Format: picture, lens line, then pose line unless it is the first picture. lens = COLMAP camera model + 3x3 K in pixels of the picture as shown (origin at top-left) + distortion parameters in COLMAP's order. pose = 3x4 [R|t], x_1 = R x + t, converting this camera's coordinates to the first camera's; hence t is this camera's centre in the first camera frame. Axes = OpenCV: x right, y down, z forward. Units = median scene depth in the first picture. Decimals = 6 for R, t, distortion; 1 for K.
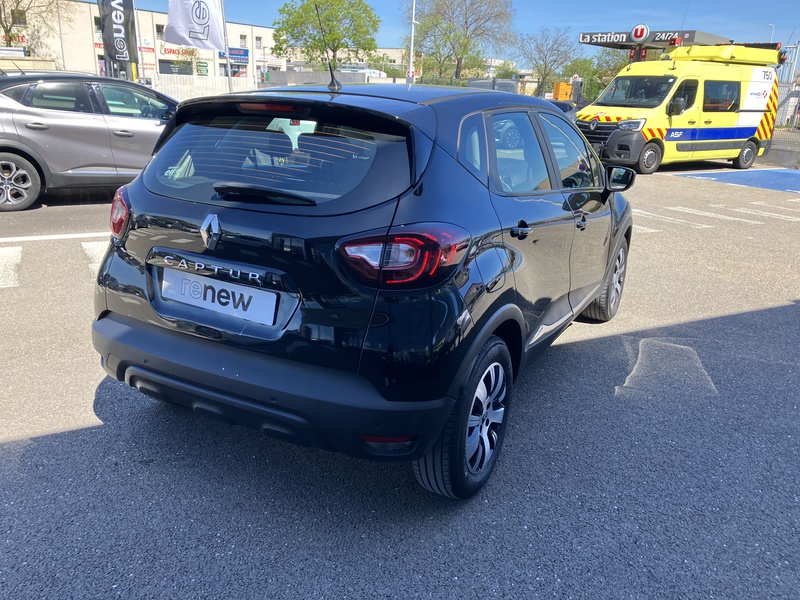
lens RADIAL K [[657.6, 0, 402.2], [0, 657.6, 327.7], [0, 0, 1]] dist [0.026539, -0.027126]
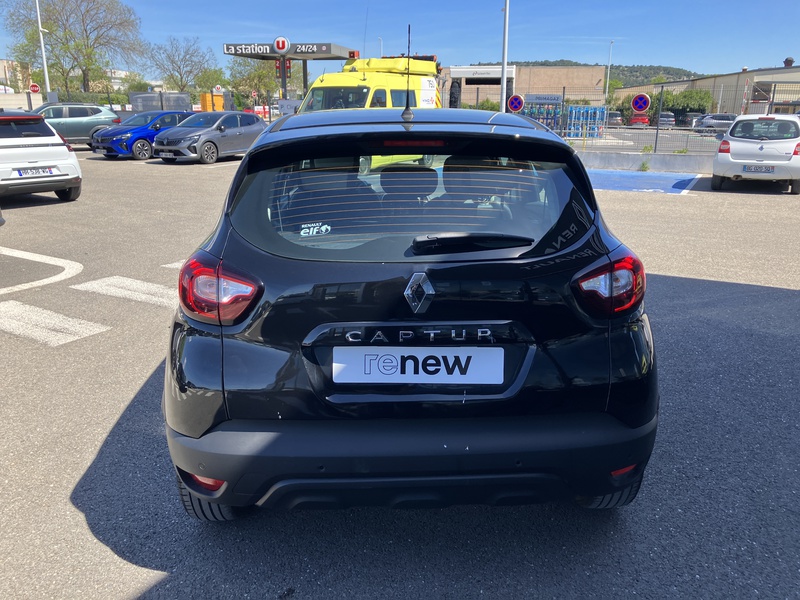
lens RADIAL K [[657.6, 0, 415.2], [0, 657.6, 320.4], [0, 0, 1]] dist [0.026539, -0.027126]
pose [[0.855026, -0.194336, 0.480794, -0.107856], [0.204967, 0.978281, 0.030914, -0.020914], [-0.476360, 0.072114, 0.876288, 0.039725]]
